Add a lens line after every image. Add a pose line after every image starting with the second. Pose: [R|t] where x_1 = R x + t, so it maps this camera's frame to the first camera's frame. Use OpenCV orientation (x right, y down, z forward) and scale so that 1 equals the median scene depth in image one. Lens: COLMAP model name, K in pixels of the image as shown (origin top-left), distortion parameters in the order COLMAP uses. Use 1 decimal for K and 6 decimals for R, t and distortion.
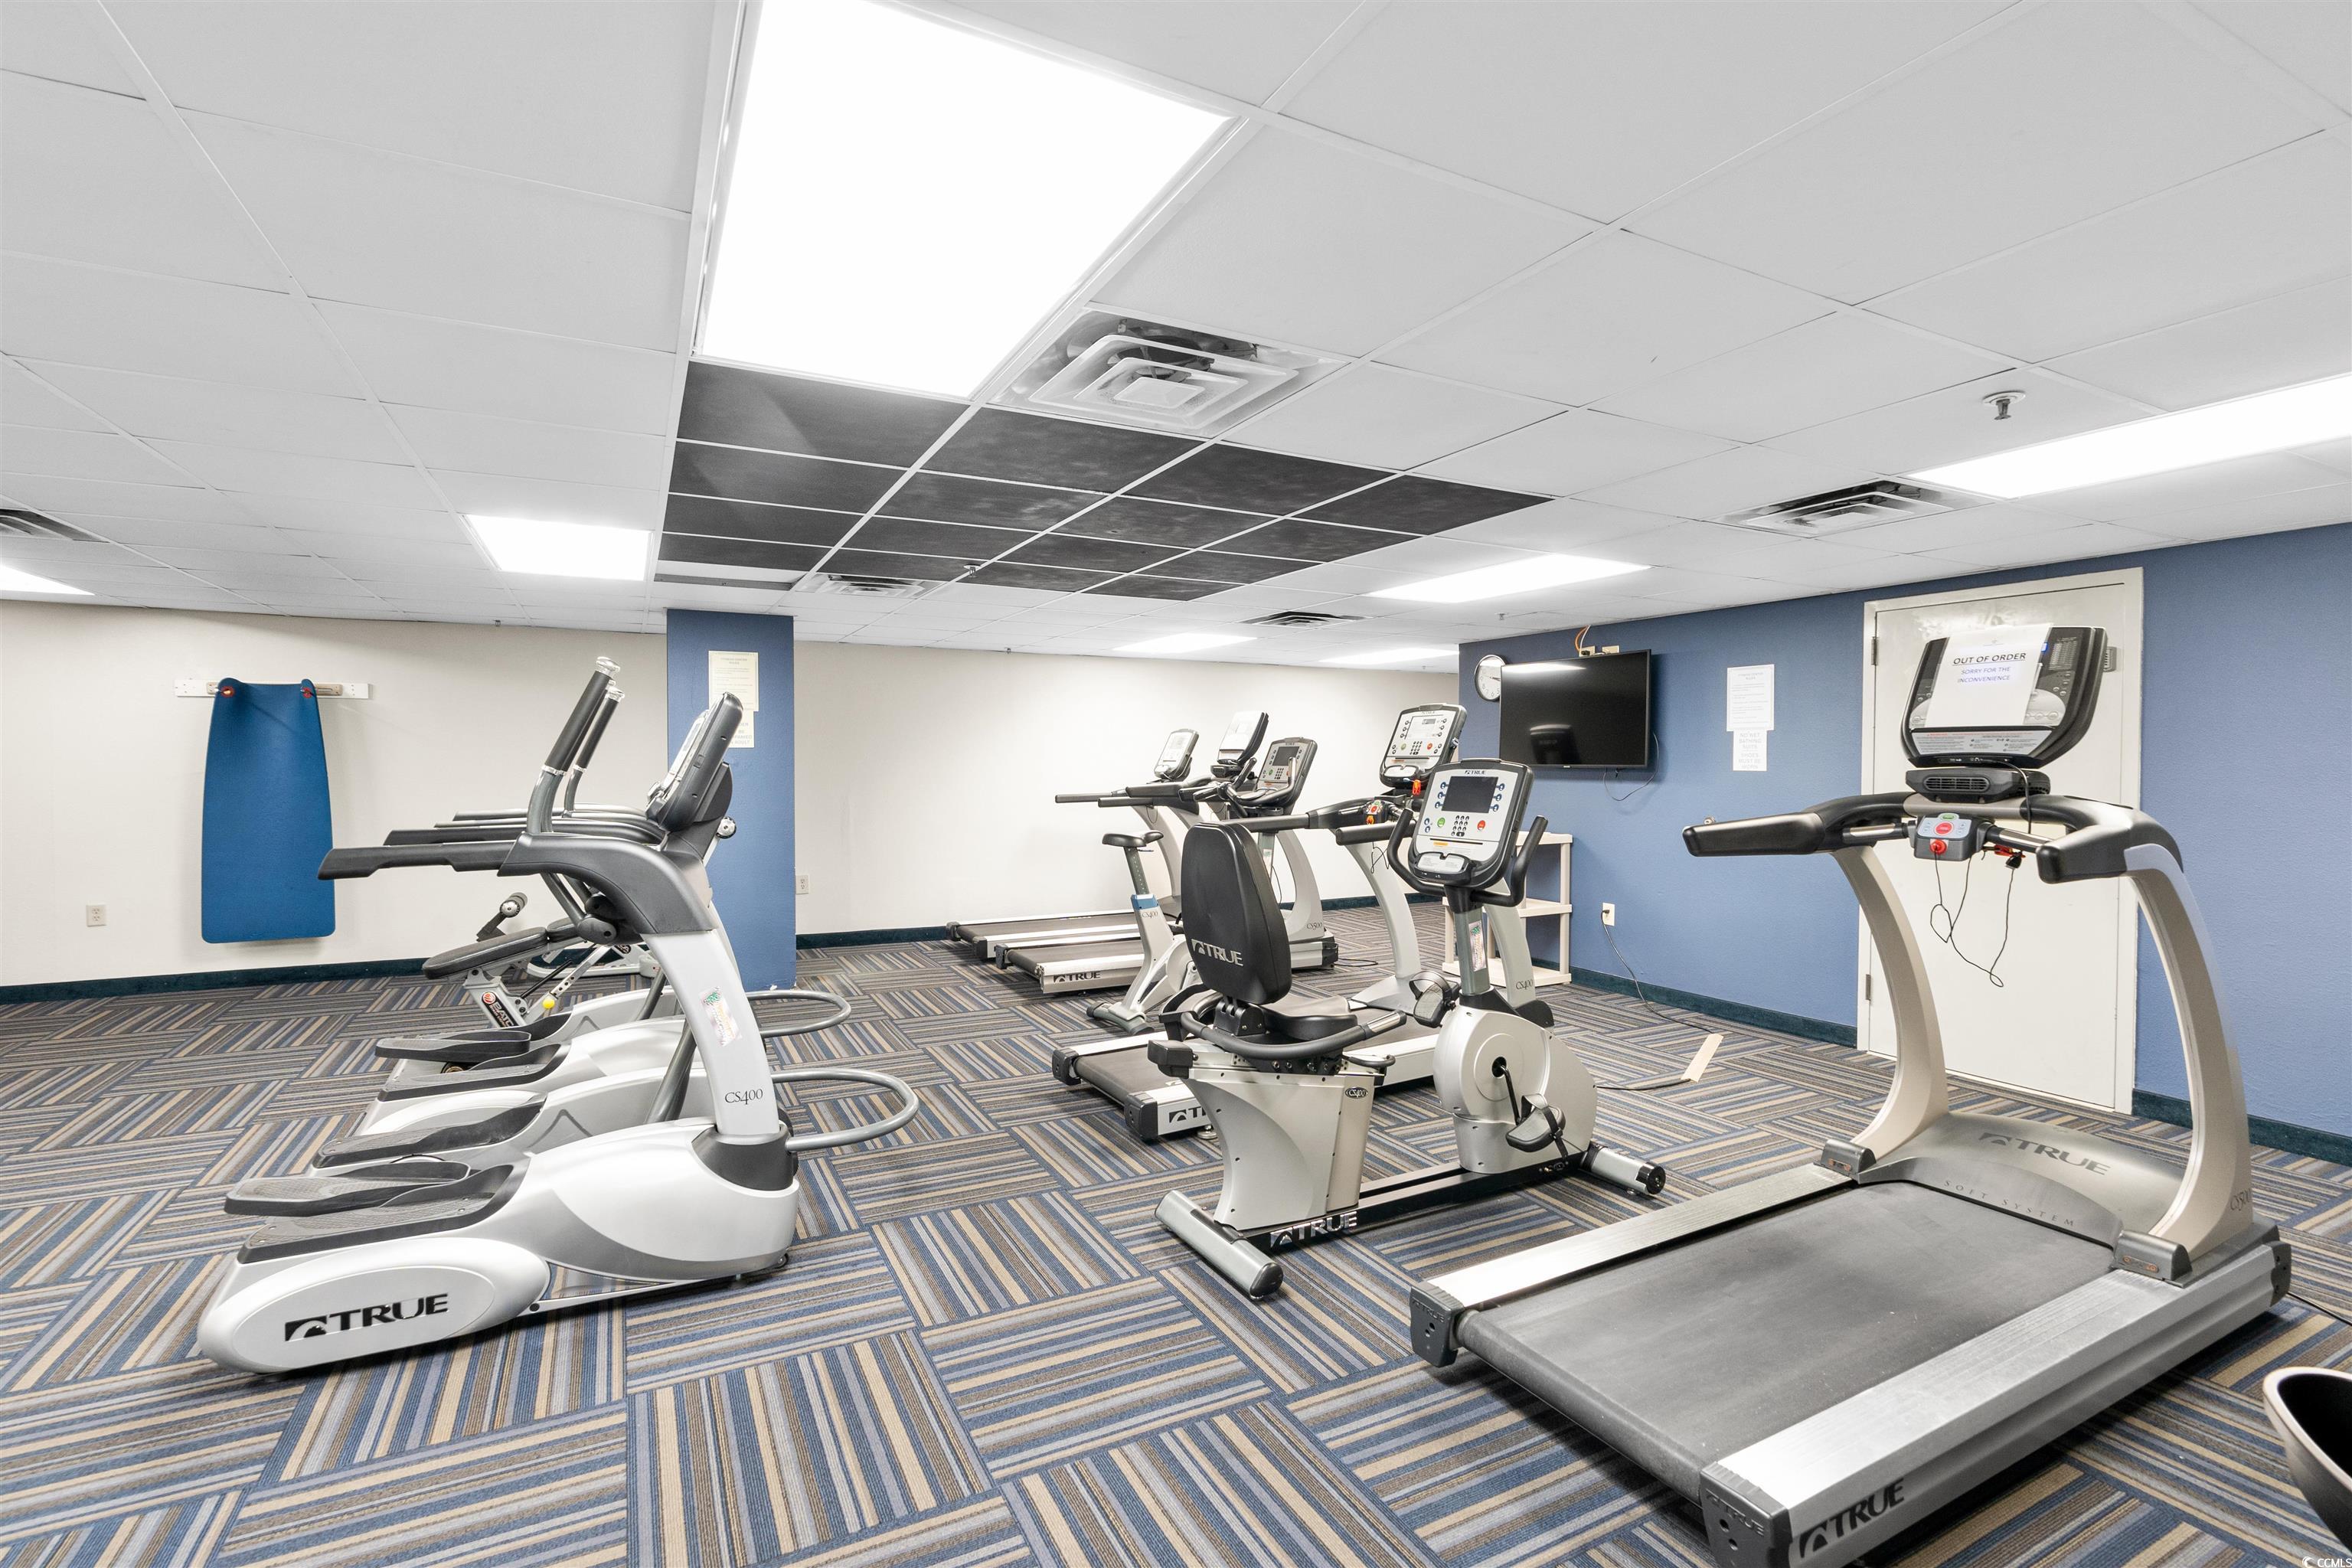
lens RADIAL K [[1050.2, 0, 1165.6], [0, 1050.2, 865.9], [0, 0, 1]] dist [-0.028151, 0.000254]
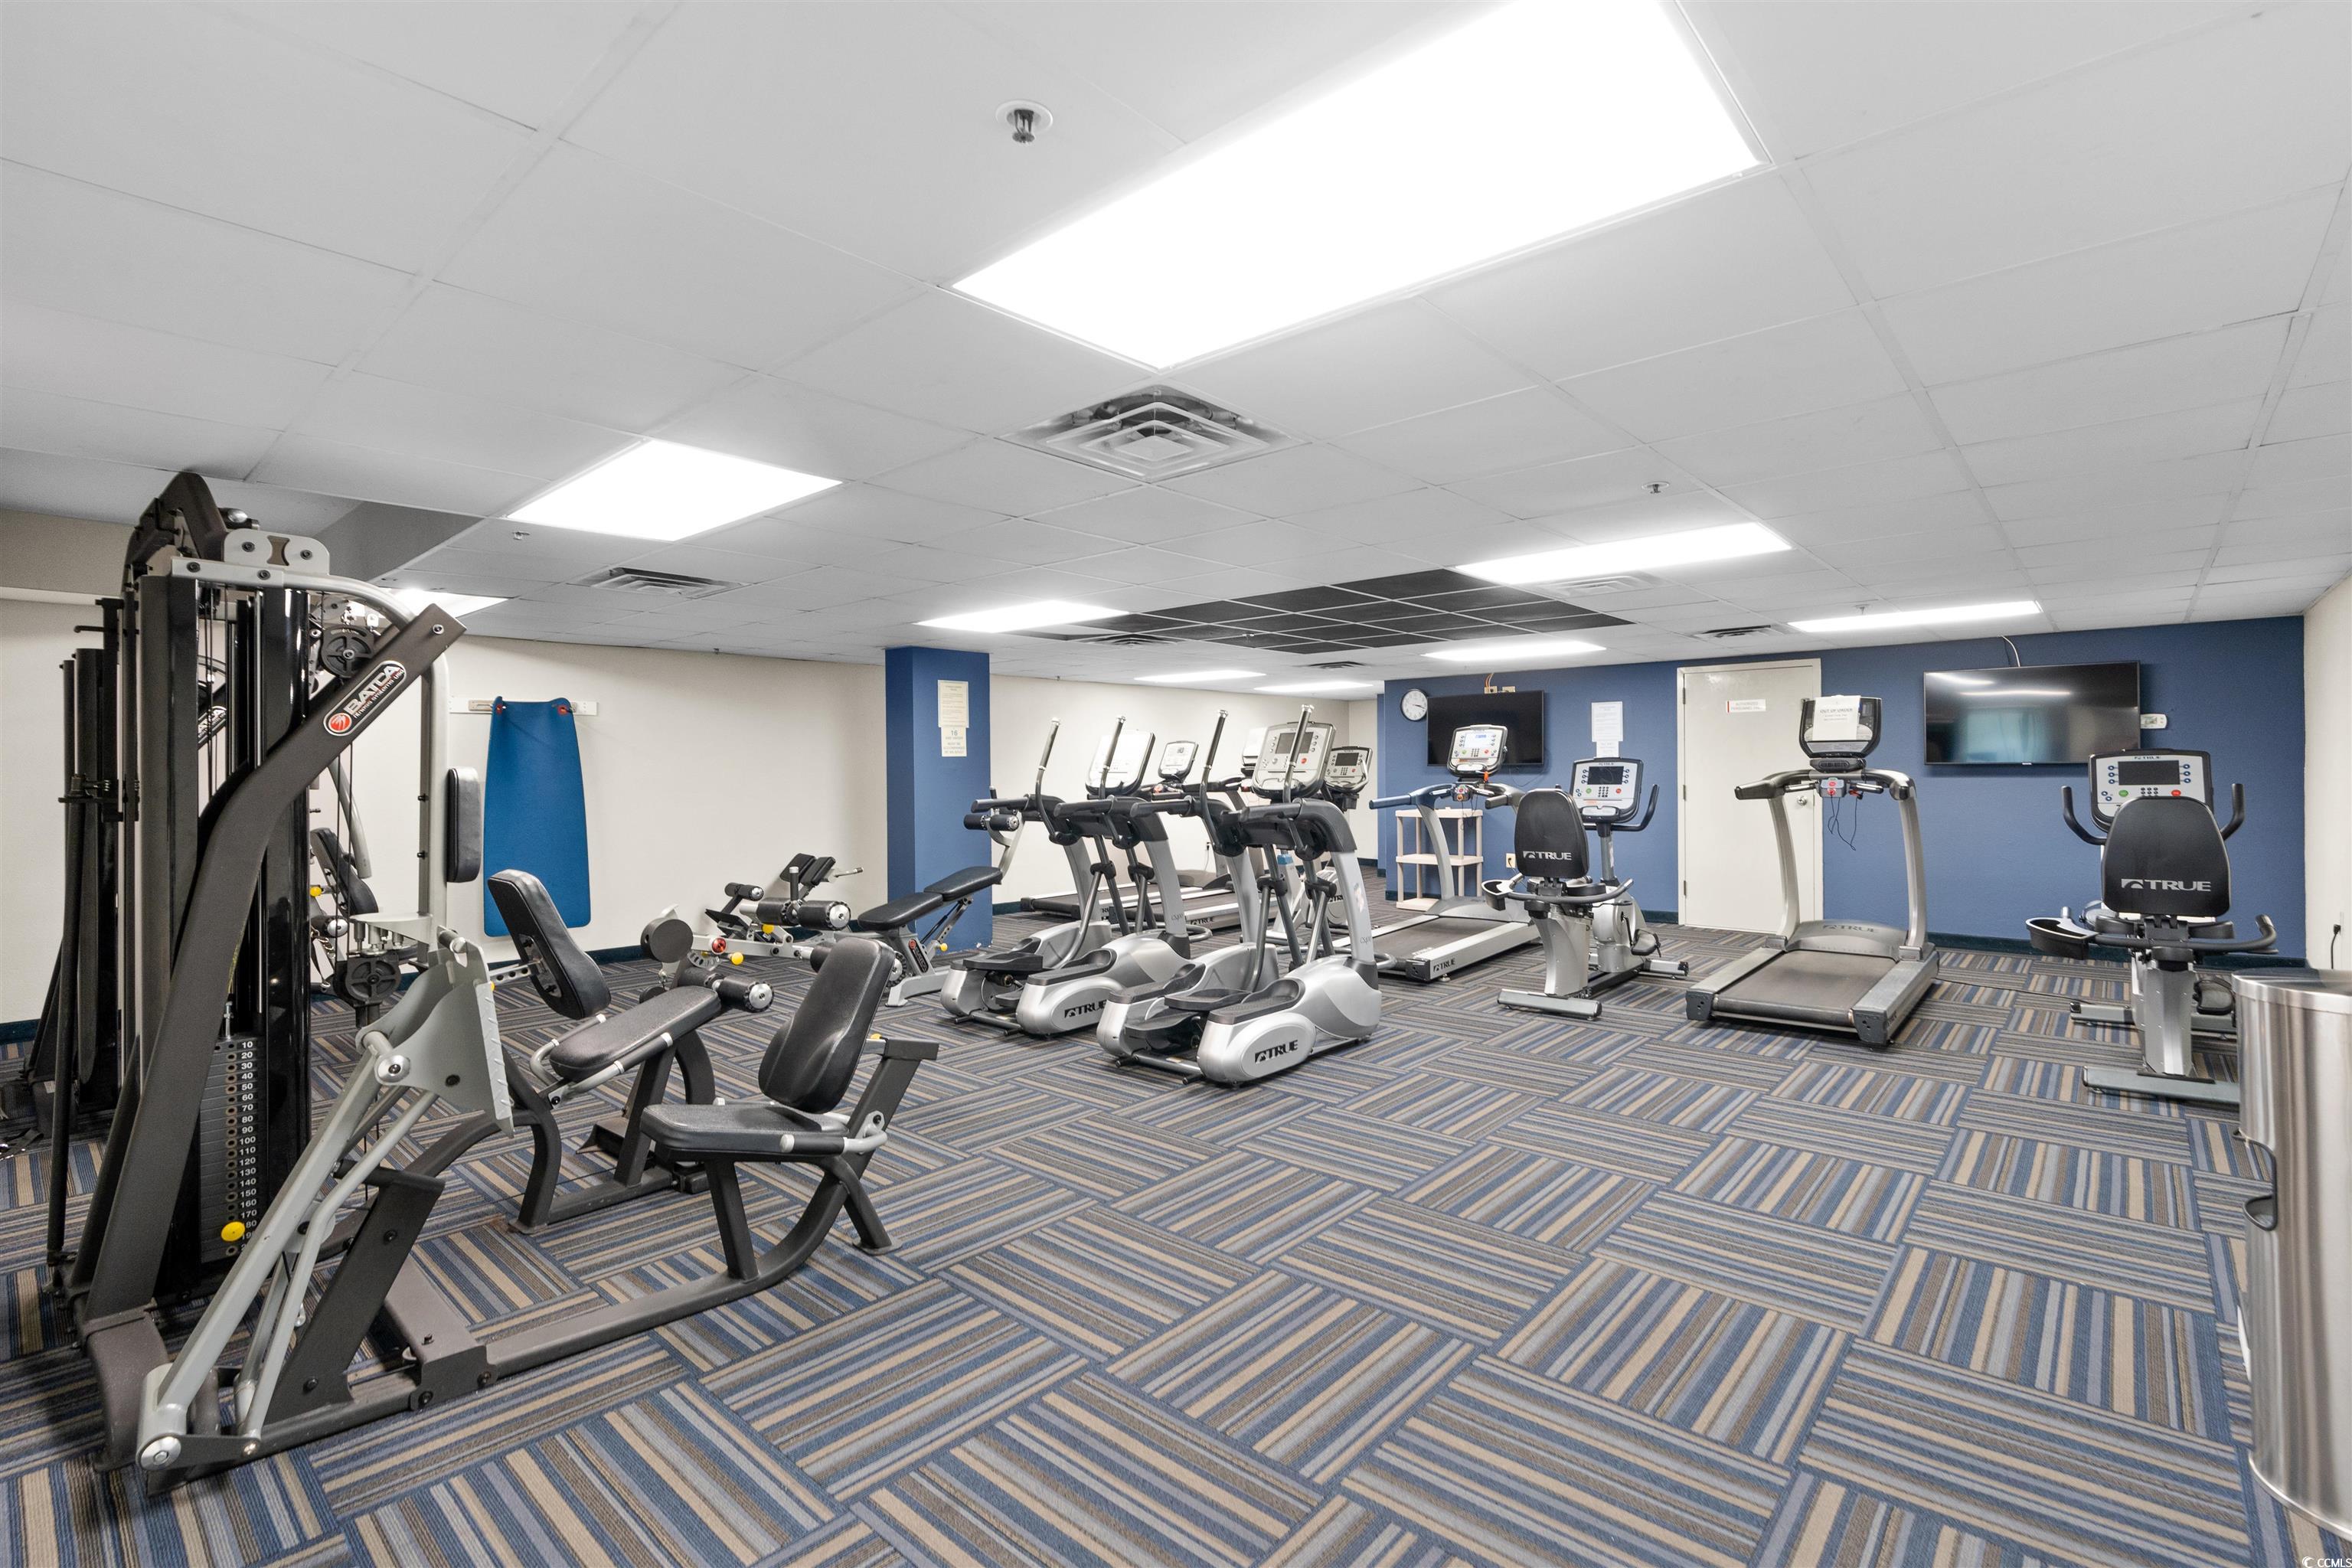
lens RADIAL K [[1082.7, 0, 1176.0], [0, 1082.7, 784.0], [0, 0, 1]] dist [-0.000133, -0.000079]
pose [[0.934731, -0.017014, 0.354949, -0.705002], [0.046747, 0.996060, -0.075360, 0.037093], [-0.352269, 0.087034, 0.931843, -0.364266]]
